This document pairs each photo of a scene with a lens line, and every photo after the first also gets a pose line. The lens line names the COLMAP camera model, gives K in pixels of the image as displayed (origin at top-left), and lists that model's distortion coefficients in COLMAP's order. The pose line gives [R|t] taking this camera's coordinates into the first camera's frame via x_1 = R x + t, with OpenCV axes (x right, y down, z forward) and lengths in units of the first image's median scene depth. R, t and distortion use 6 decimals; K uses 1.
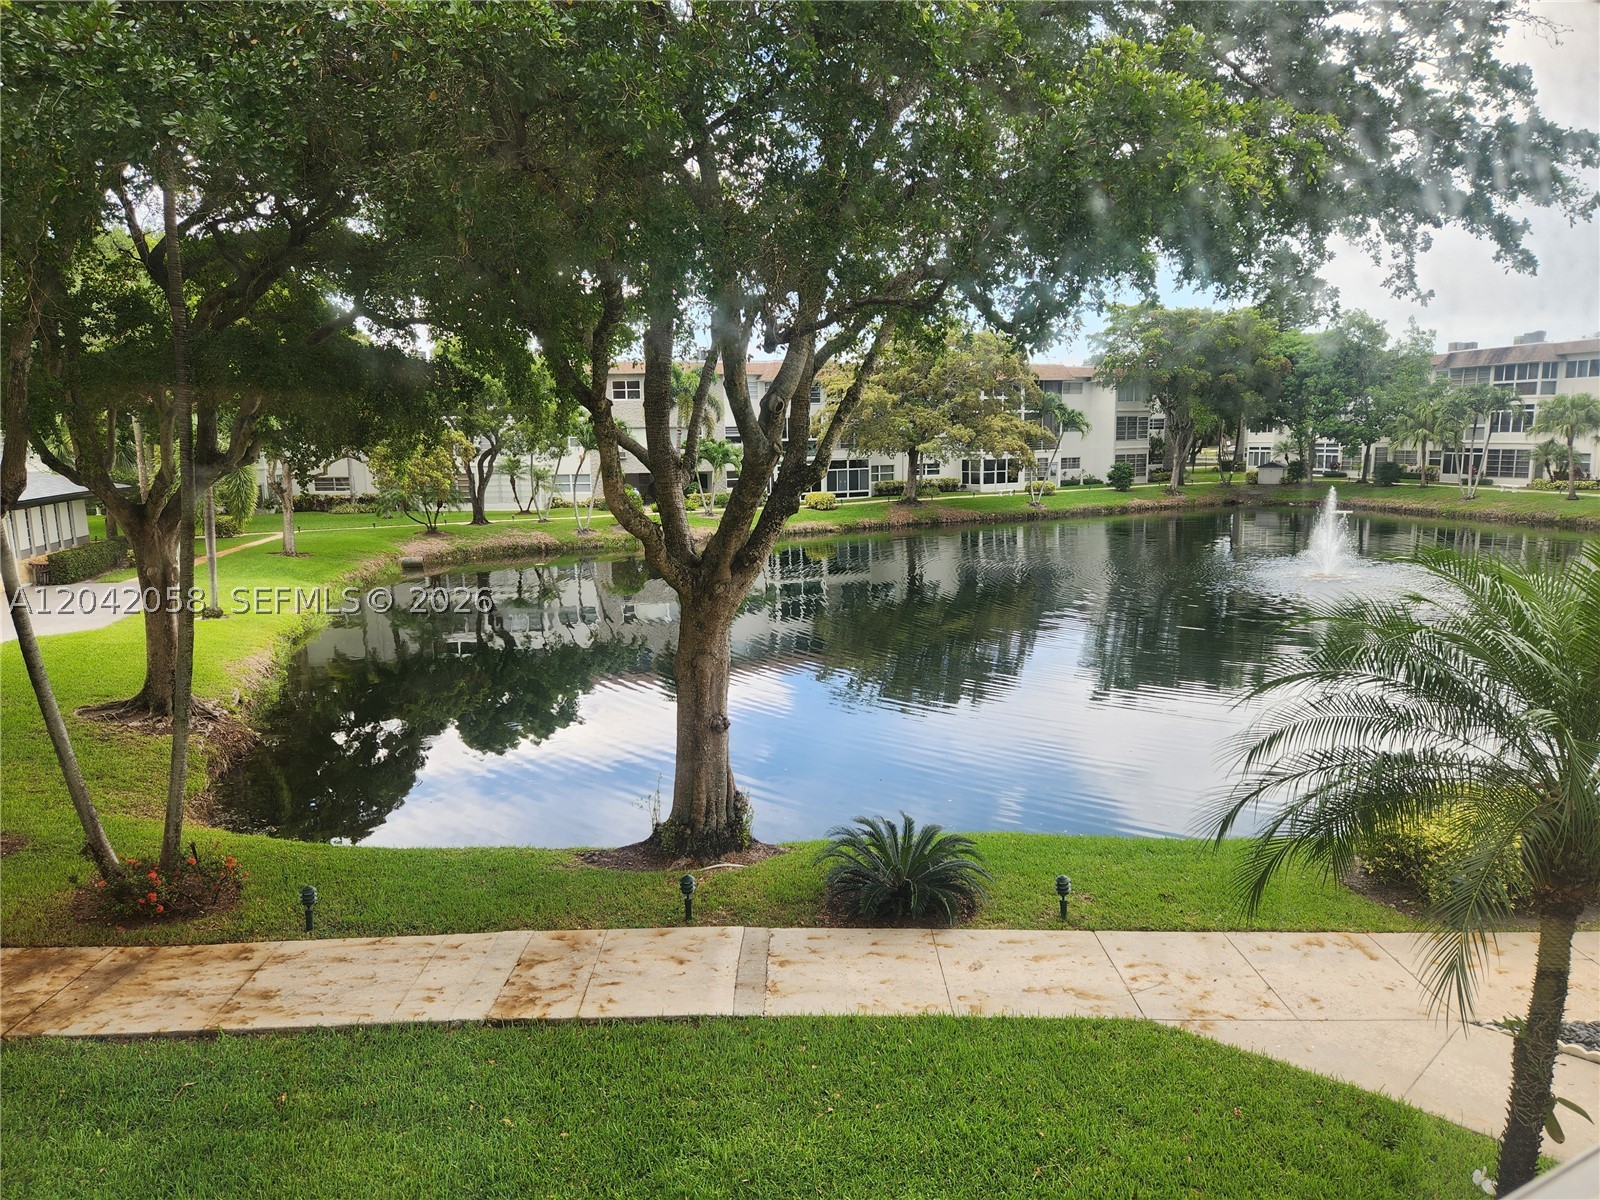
lens RADIAL K [[1069.2, 0, 794.0], [0, 1069.2, 609.2], [0, 0, 1]] dist [0.084523, -0.075376]
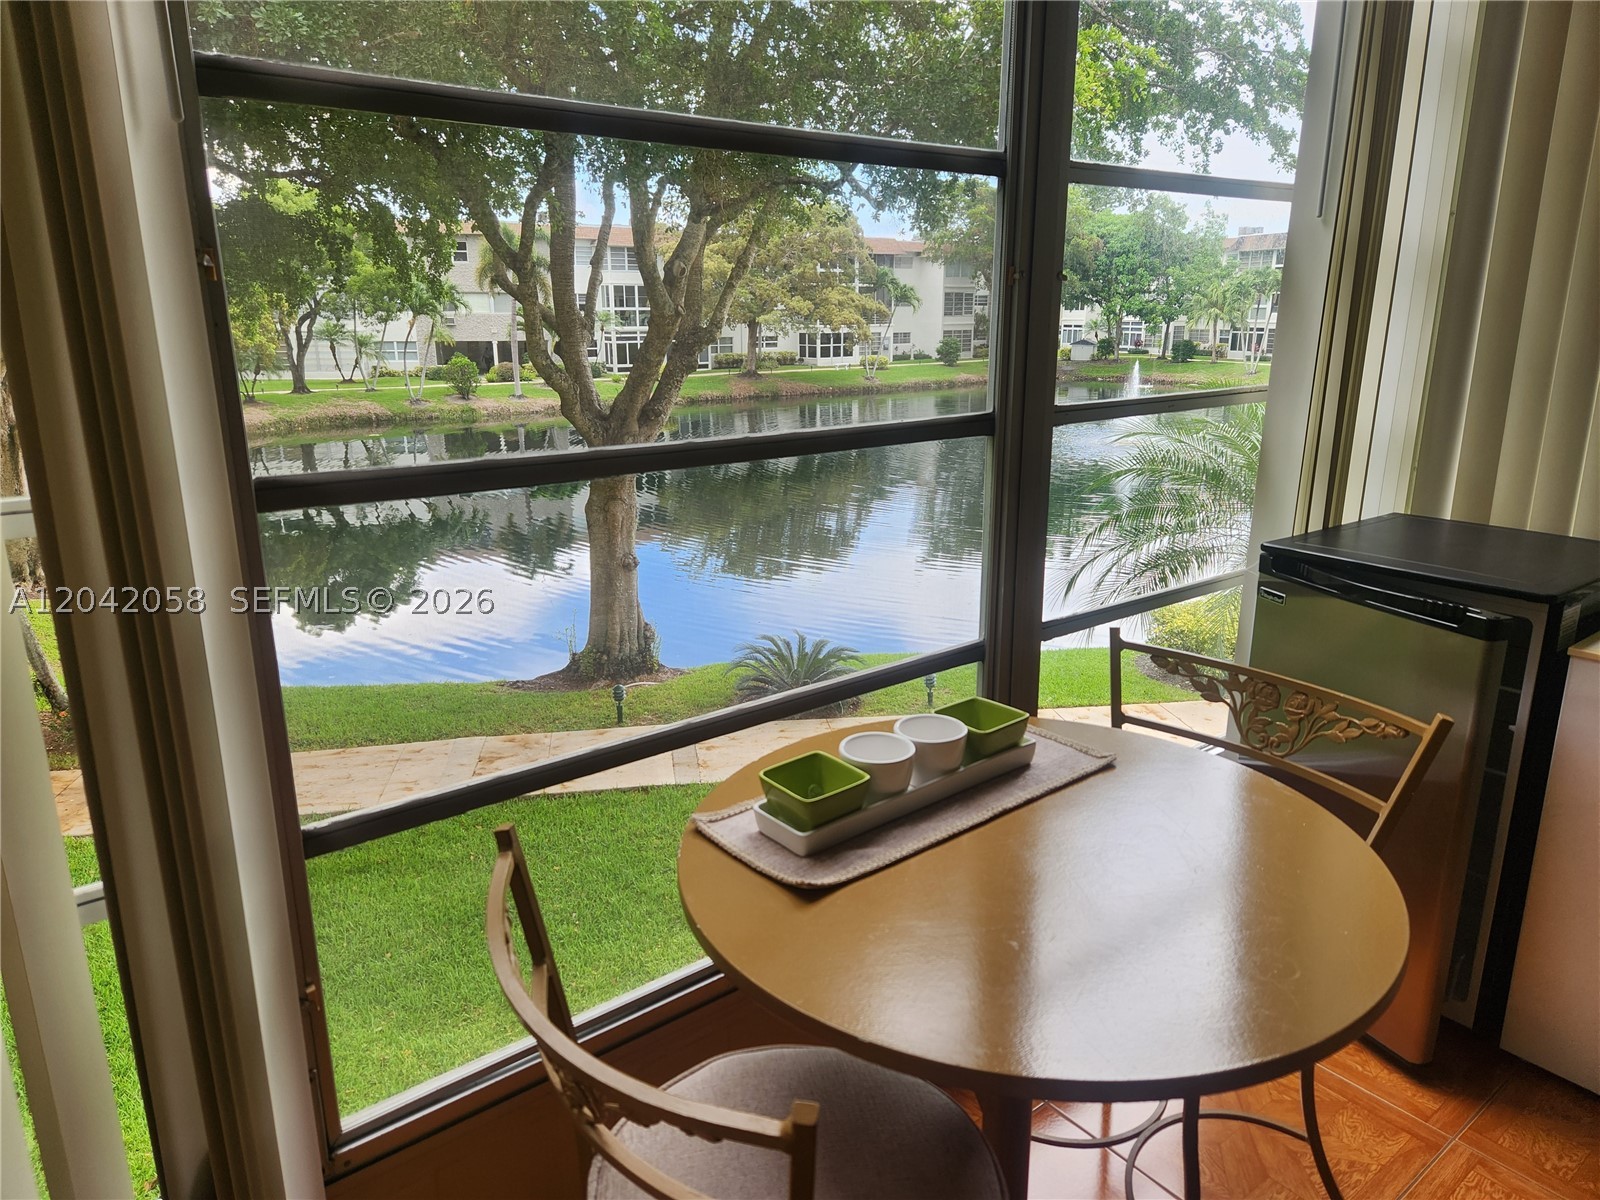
lens RADIAL K [[1069.2, 0, 802.4], [0, 1069.2, 594.6], [0, 0, 1]] dist [0.084523, -0.075376]
pose [[0.986432, -0.027810, 0.161798, -0.016185], [0.011543, 0.994857, 0.100626, 0.006490], [-0.163764, -0.097393, 0.981680, -0.029505]]
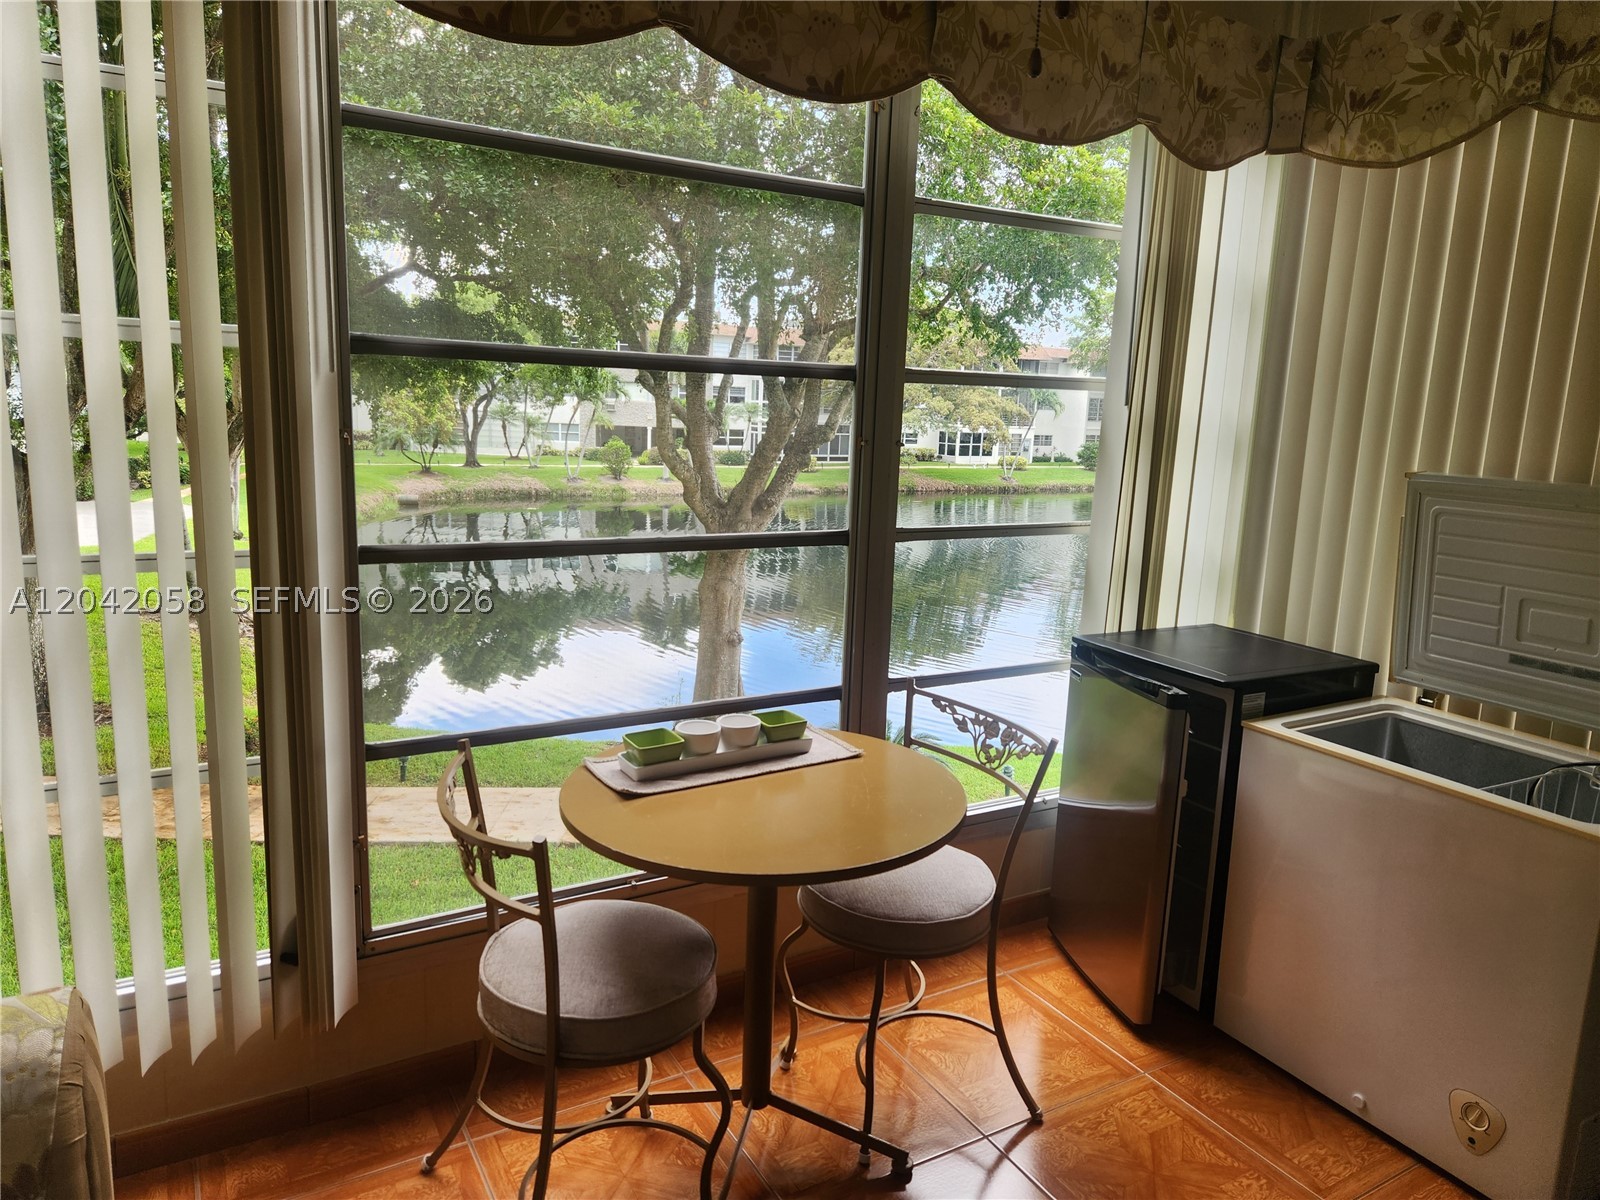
lens RADIAL K [[1069.2, 0, 803.3], [0, 1069.2, 596.1], [0, 0, 1]] dist [0.084523, -0.075376]
pose [[0.997932, 0.051308, 0.038728, -0.009122], [-0.052150, 0.998417, 0.021055, 0.006394], [-0.037587, -0.023031, 0.999028, -0.045486]]
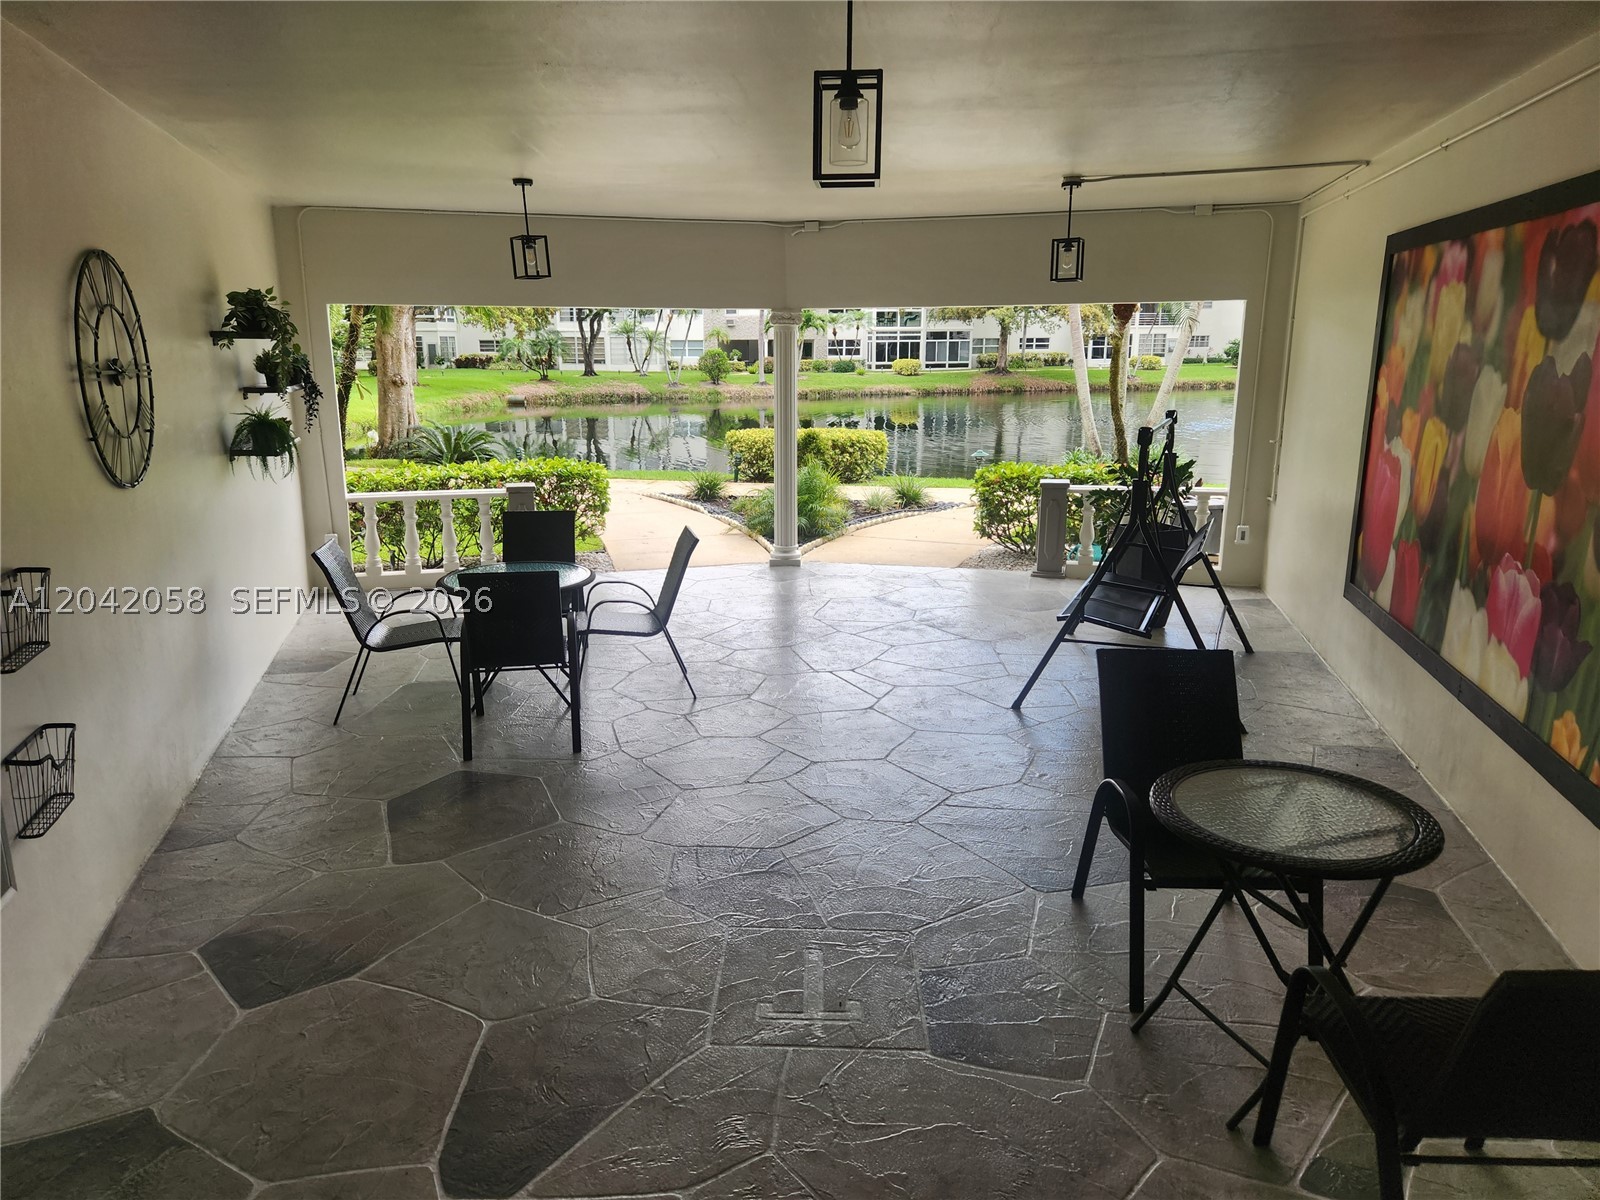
lens RADIAL K [[1069.2, 0, 793.9], [0, 1069.2, 602.0], [0, 0, 1]] dist [0.084523, -0.075376]
pose [[0.974627, 0.062734, -0.214864, 0.191458], [-0.046256, 0.995650, 0.080885, 0.060771], [0.219004, -0.068894, 0.973289, -0.103101]]
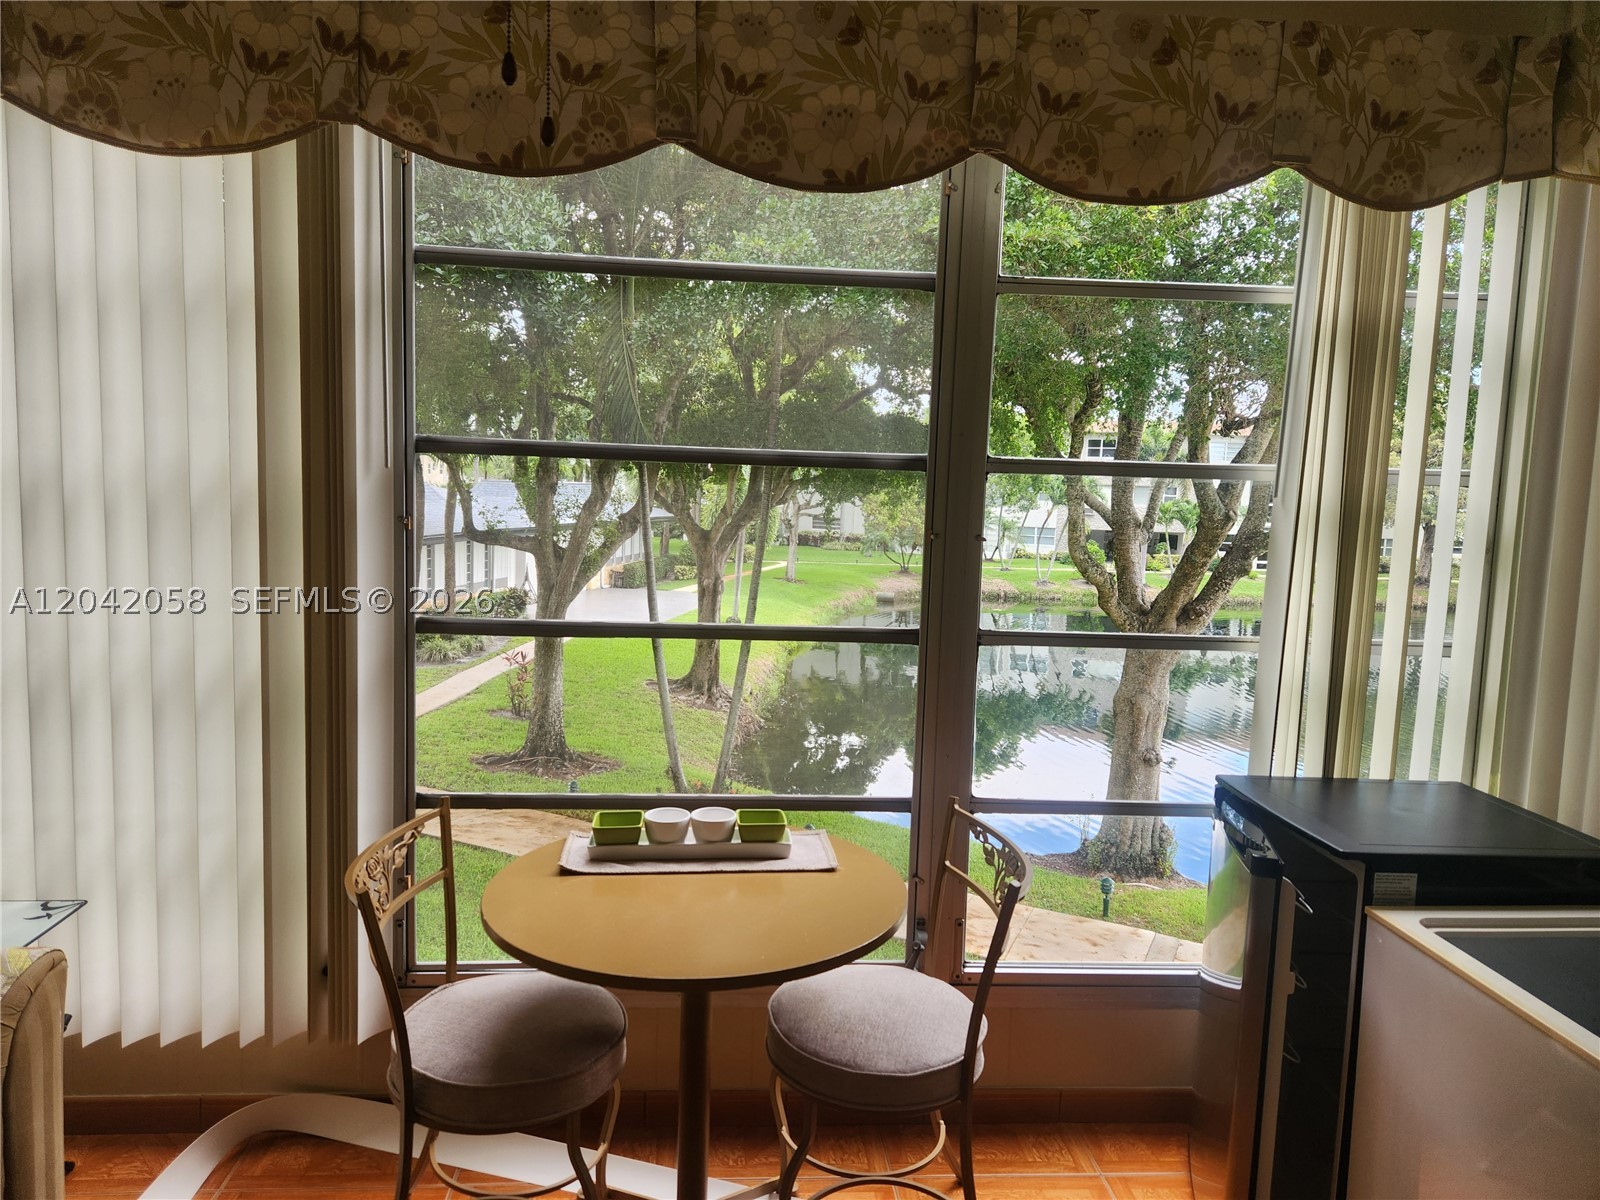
lens RADIAL K [[1069.2, 0, 785.9], [0, 1069.2, 597.5], [0, 0, 1]] dist [0.084523, -0.075376]
pose [[0.906410, 0.093676, -0.411880, 0.006858], [-0.117725, 0.992486, -0.033348, 0.005213], [0.405662, 0.078716, 0.910627, -0.040210]]
